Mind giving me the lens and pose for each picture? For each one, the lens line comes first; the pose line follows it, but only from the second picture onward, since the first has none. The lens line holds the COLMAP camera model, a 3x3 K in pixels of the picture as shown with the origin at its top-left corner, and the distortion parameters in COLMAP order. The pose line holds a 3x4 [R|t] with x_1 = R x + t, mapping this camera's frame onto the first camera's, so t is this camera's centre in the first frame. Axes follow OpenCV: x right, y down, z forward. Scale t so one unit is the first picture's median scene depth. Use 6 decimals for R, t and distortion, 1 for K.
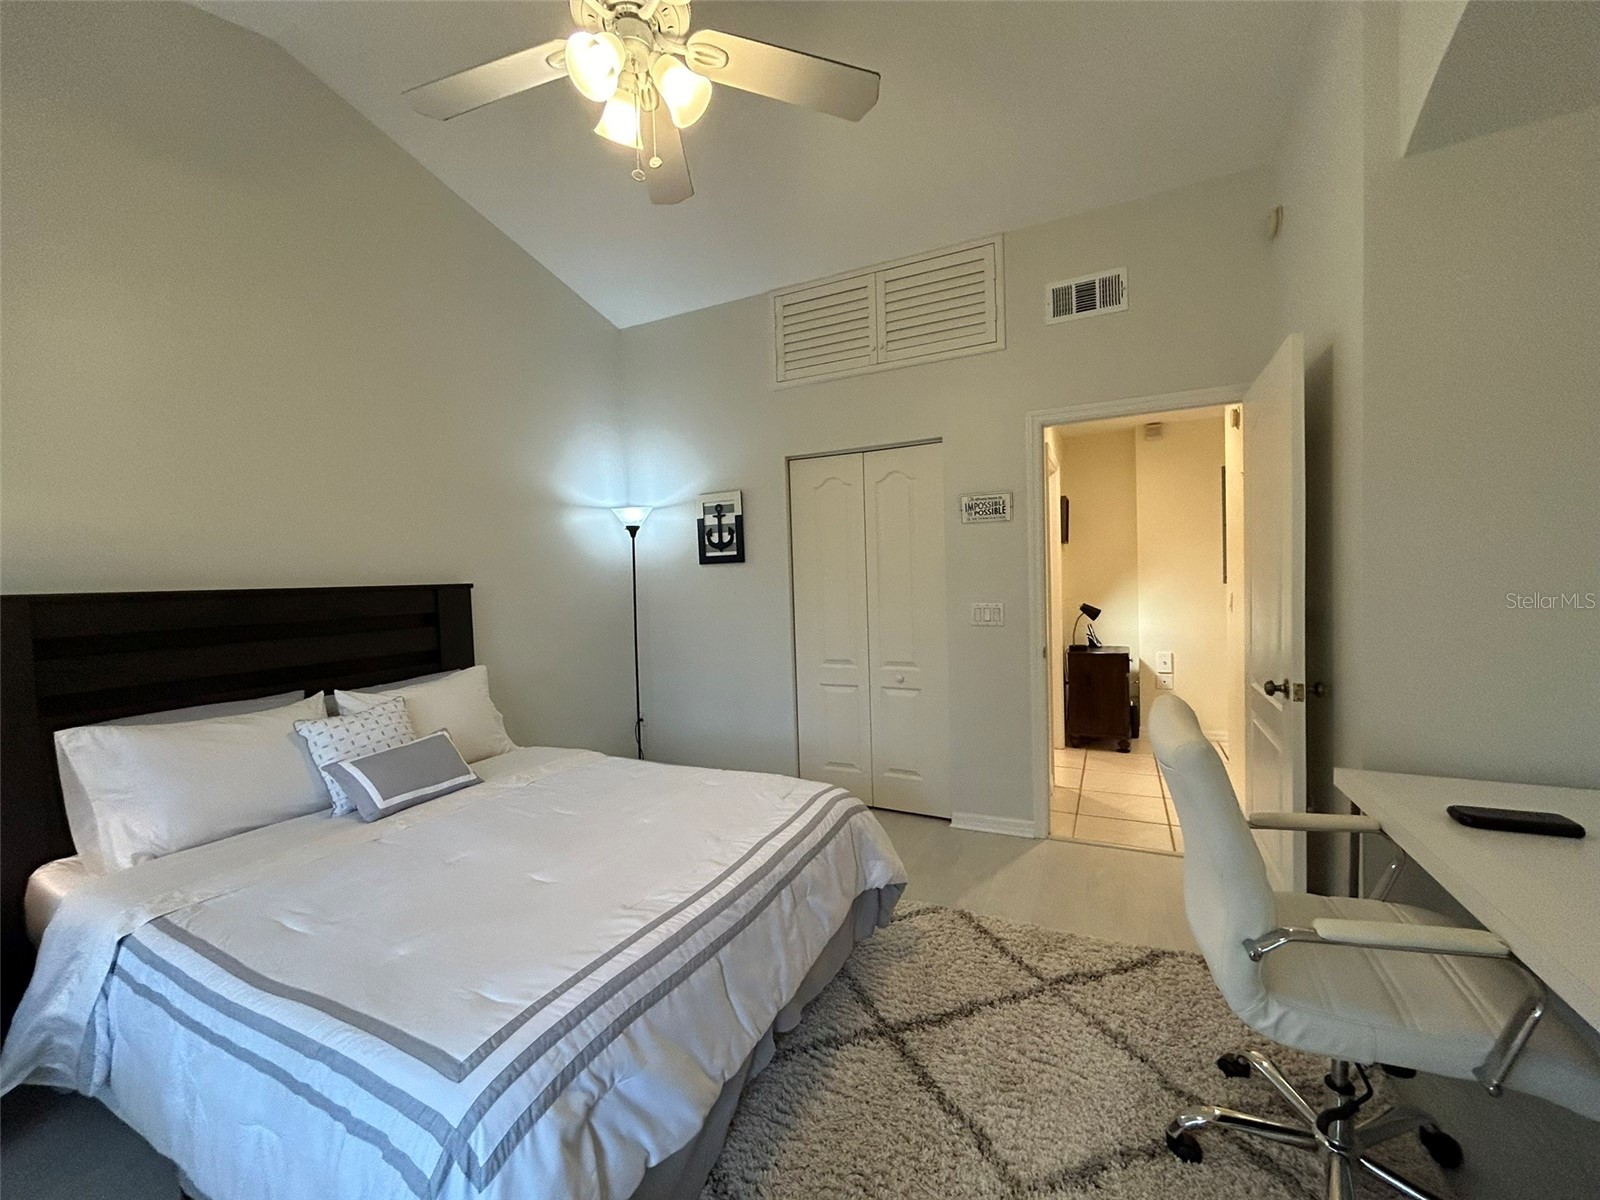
lens RADIAL K [[637.9, 0, 770.3], [0, 637.9, 599.3], [0, 0, 1]] dist [0.000607, -0.000012]
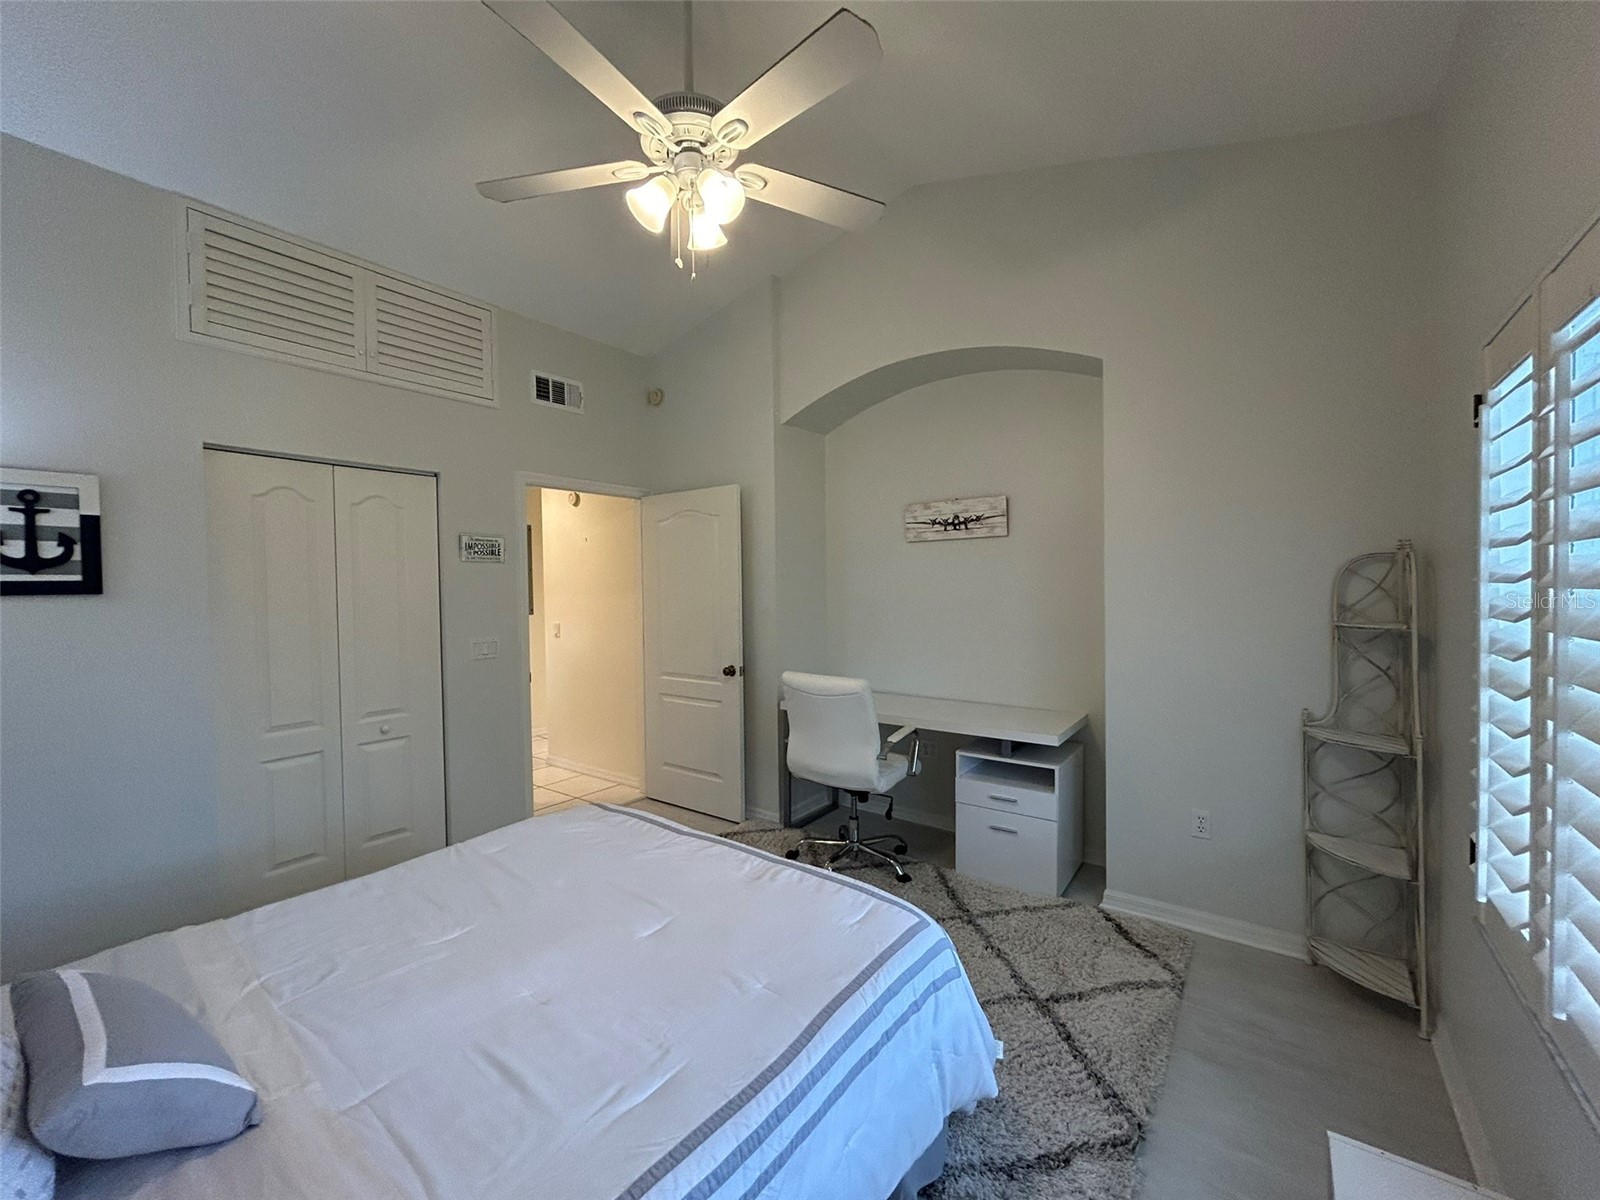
lens RADIAL K [[645.7, 0, 797.0], [0, 645.7, 600.7], [0, 0, 1]] dist [-0.002414, -0.000072]
pose [[0.182492, 0.008560, 0.983170, -0.594375], [0.043556, 0.998910, -0.016782, -0.014502], [-0.982242, 0.045885, 0.181920, 0.273932]]
